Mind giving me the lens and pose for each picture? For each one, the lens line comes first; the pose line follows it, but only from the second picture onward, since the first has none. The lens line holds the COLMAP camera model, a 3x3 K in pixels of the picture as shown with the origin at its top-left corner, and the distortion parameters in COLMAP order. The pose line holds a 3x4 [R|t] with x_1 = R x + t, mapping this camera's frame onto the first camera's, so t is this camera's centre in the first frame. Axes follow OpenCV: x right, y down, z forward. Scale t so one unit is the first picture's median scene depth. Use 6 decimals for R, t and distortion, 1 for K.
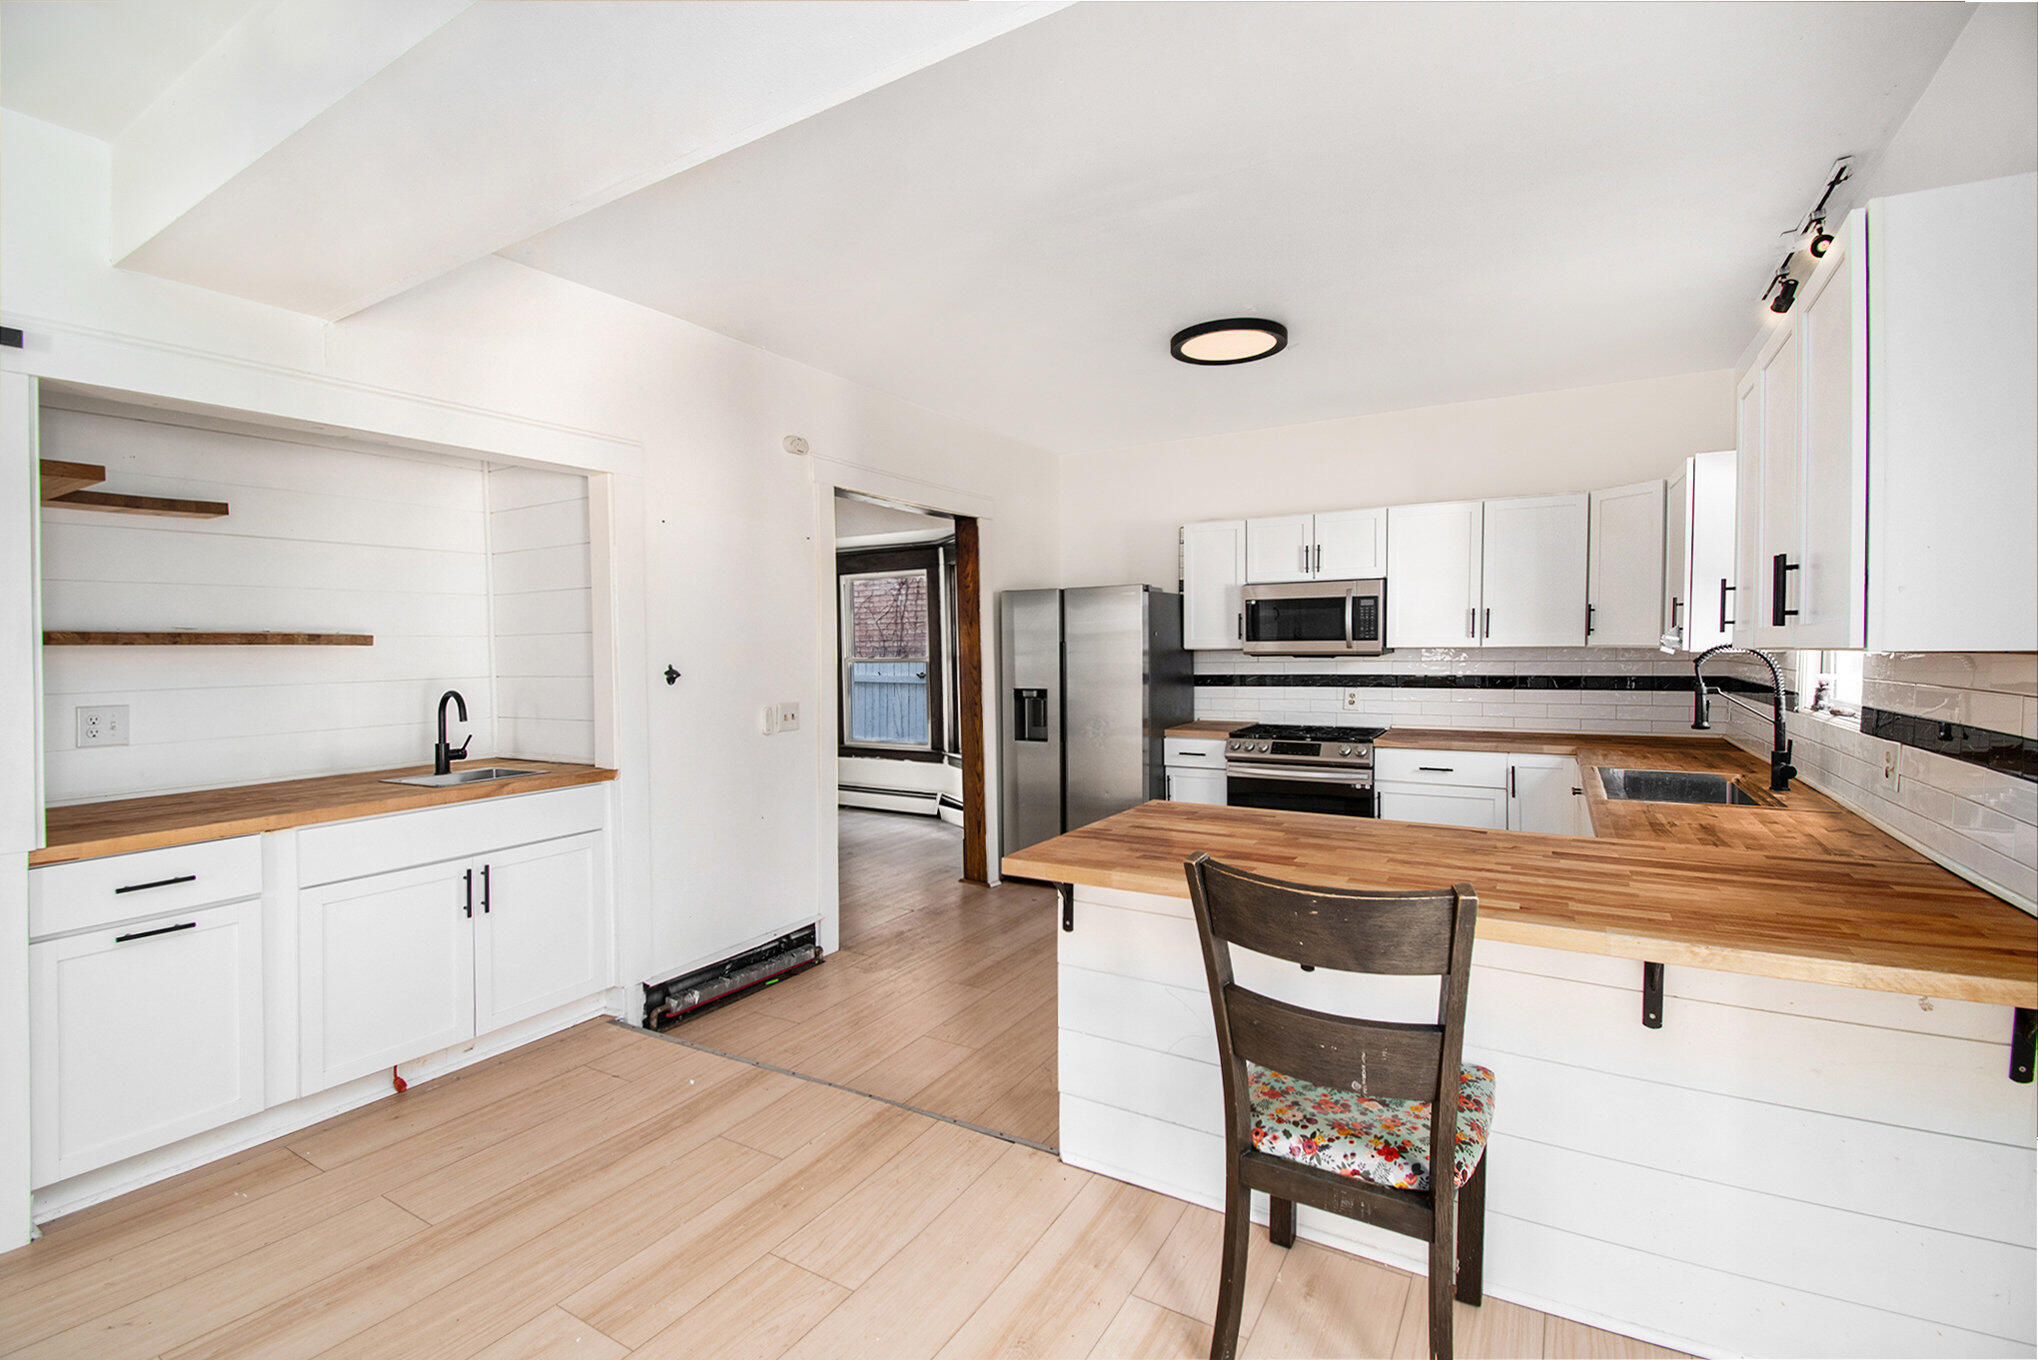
lens RADIAL K [[909.1, 0, 1017.6], [0, 909.1, 654.5], [0, 0, 1]] dist [-0.001780, -0.020046]
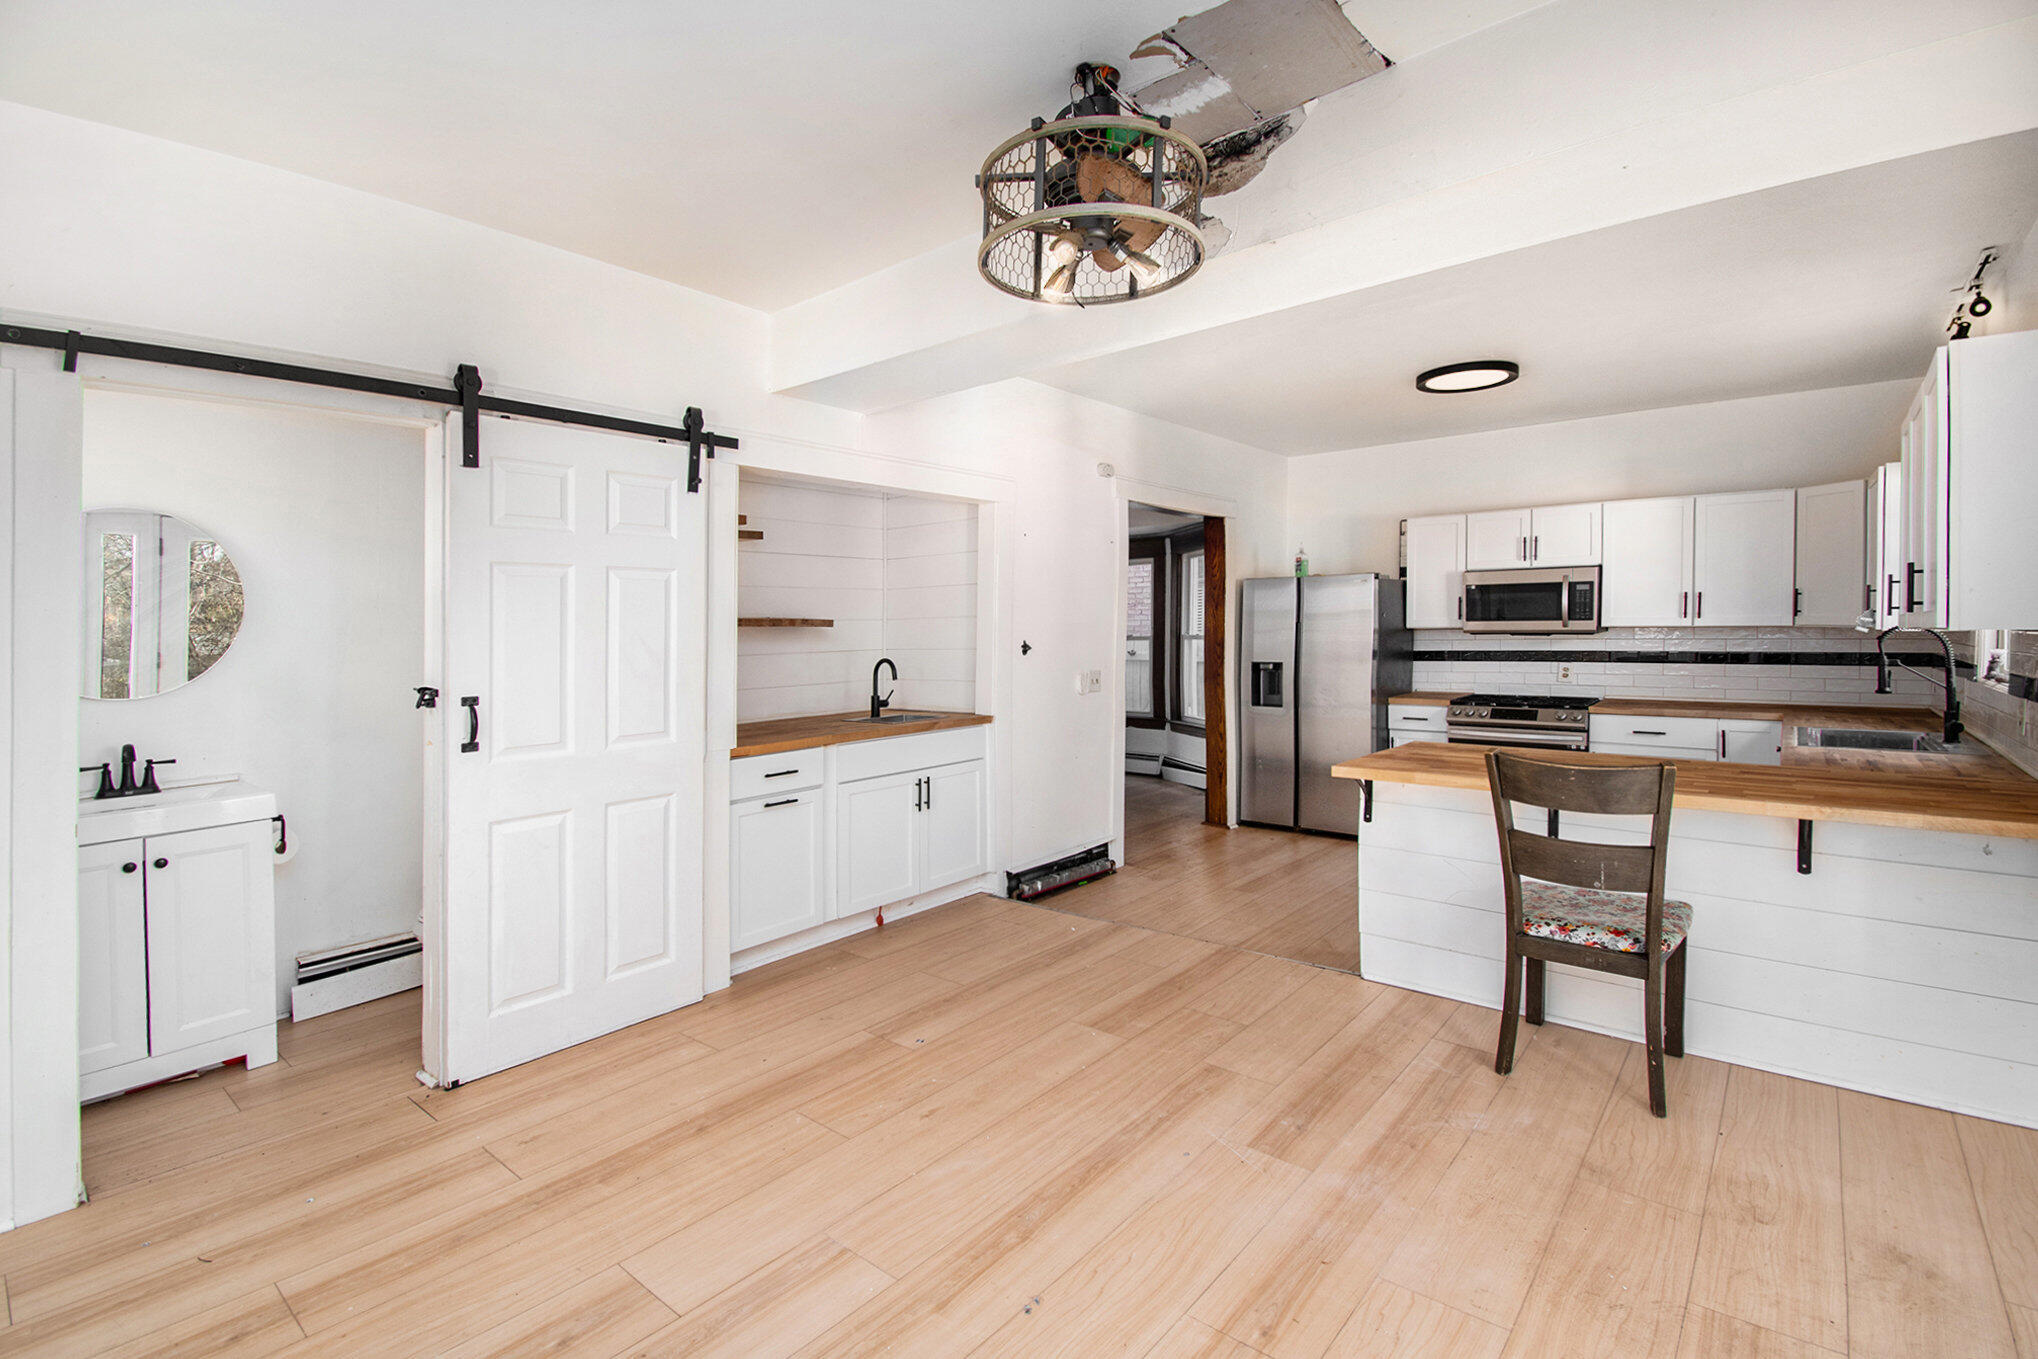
lens RADIAL K [[919.4, 0, 1000.9], [0, 919.4, 656.1], [0, 0, 1]] dist [0.013030, -0.020701]
pose [[0.983927, 0.004355, -0.178516, -0.143482], [-0.000071, 0.999712, 0.023998, 0.001693], [0.178569, -0.023600, 0.983644, -0.302748]]
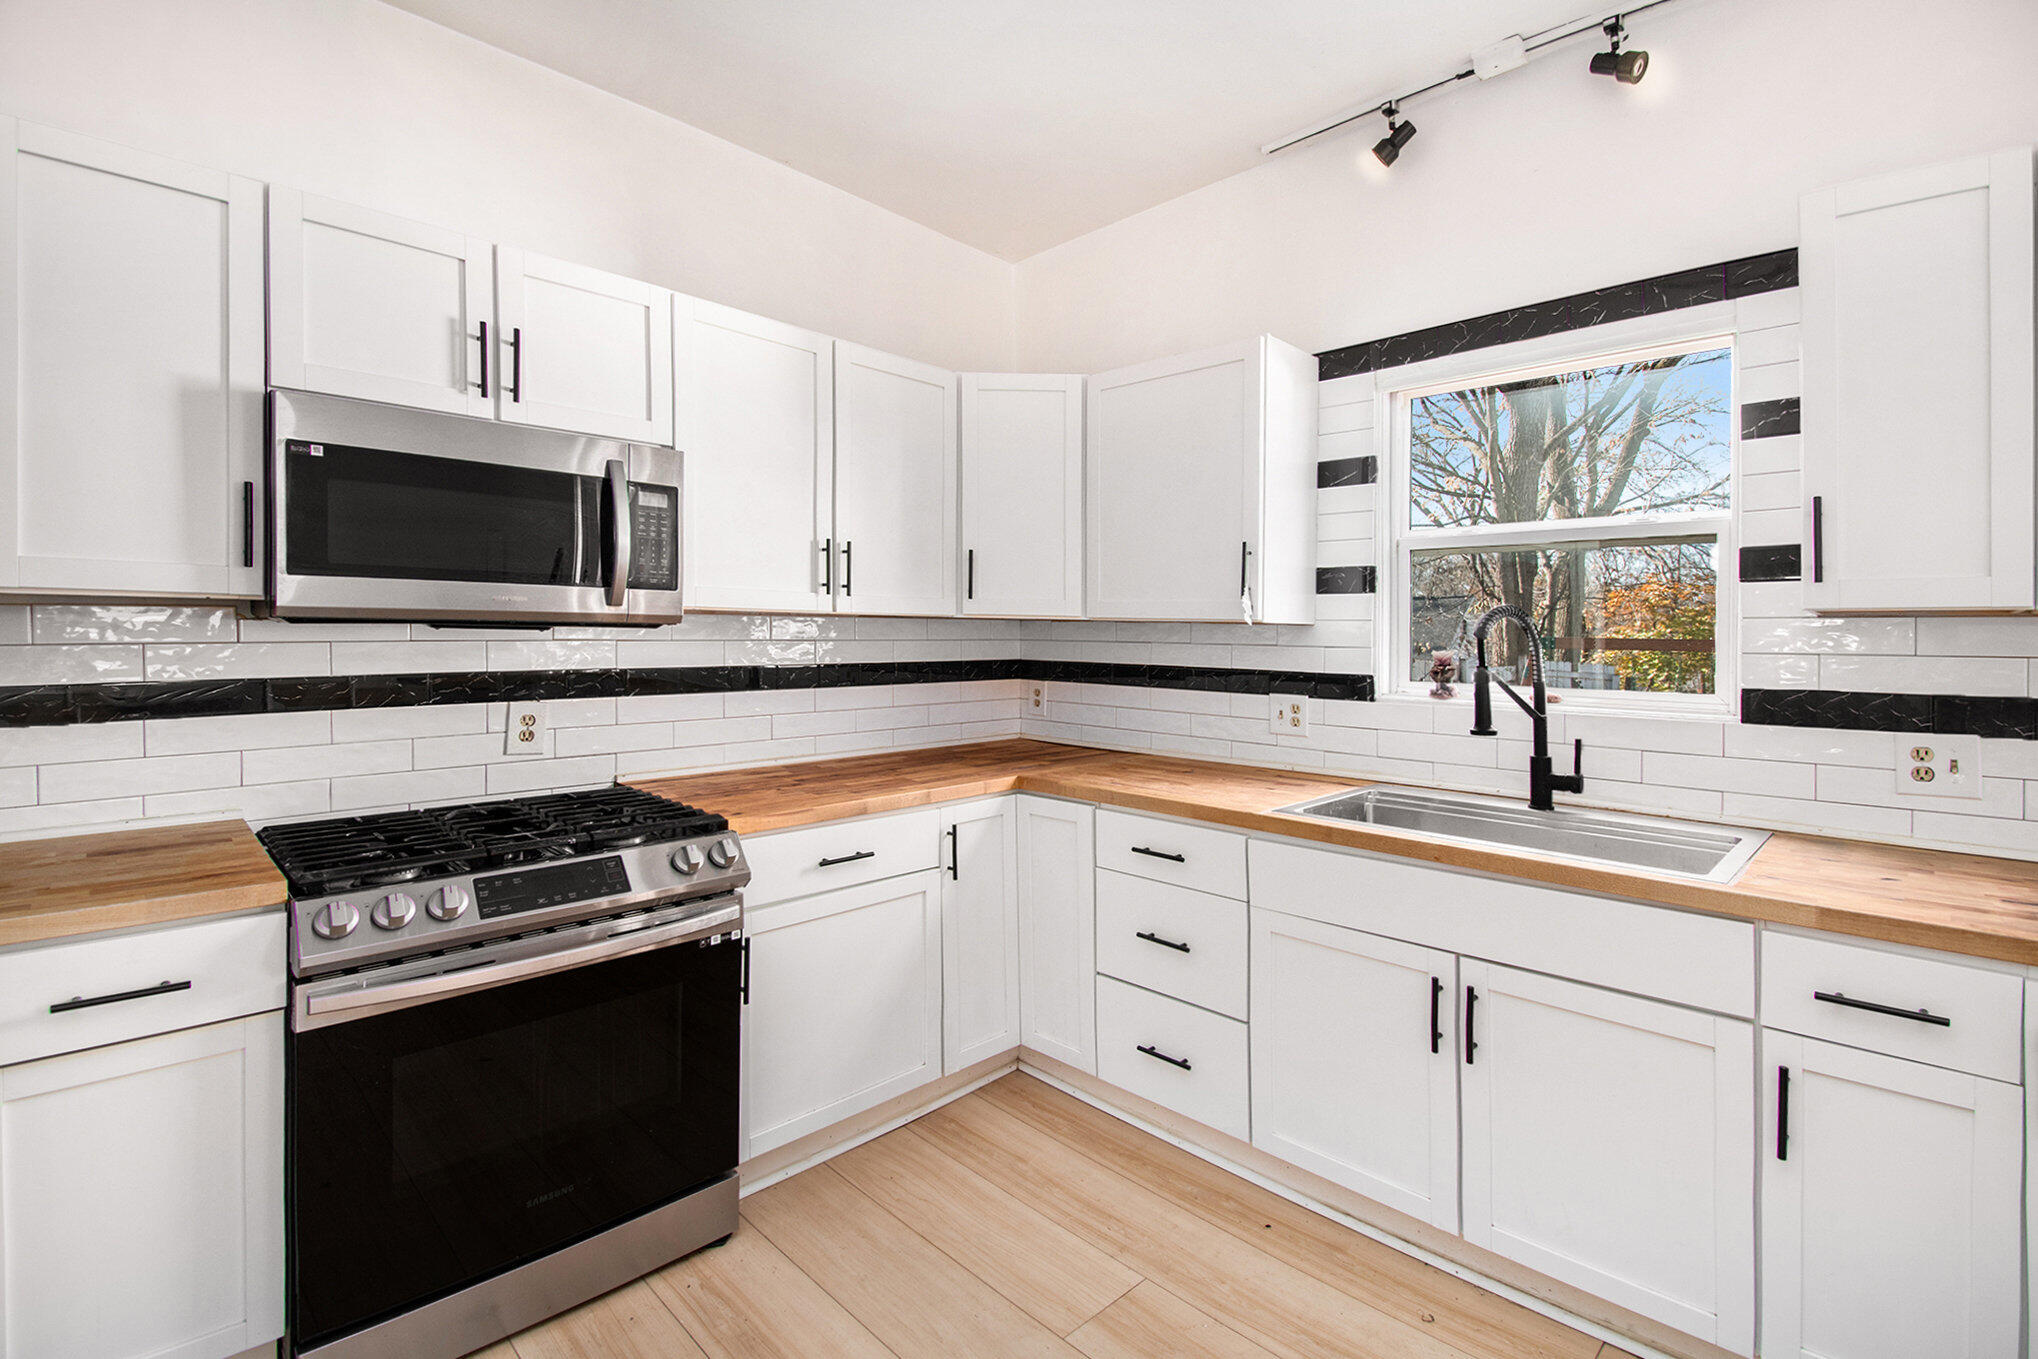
lens RADIAL K [[934.8, 0, 1006.0], [0, 934.8, 663.5], [0, 0, 1]] dist [0.001713, -0.008579]
pose [[0.267623, -0.014931, 0.963408, 0.007667], [-0.000284, 0.999879, 0.015575, 0.014716], [-0.963524, -0.004442, 0.267586, 0.823331]]
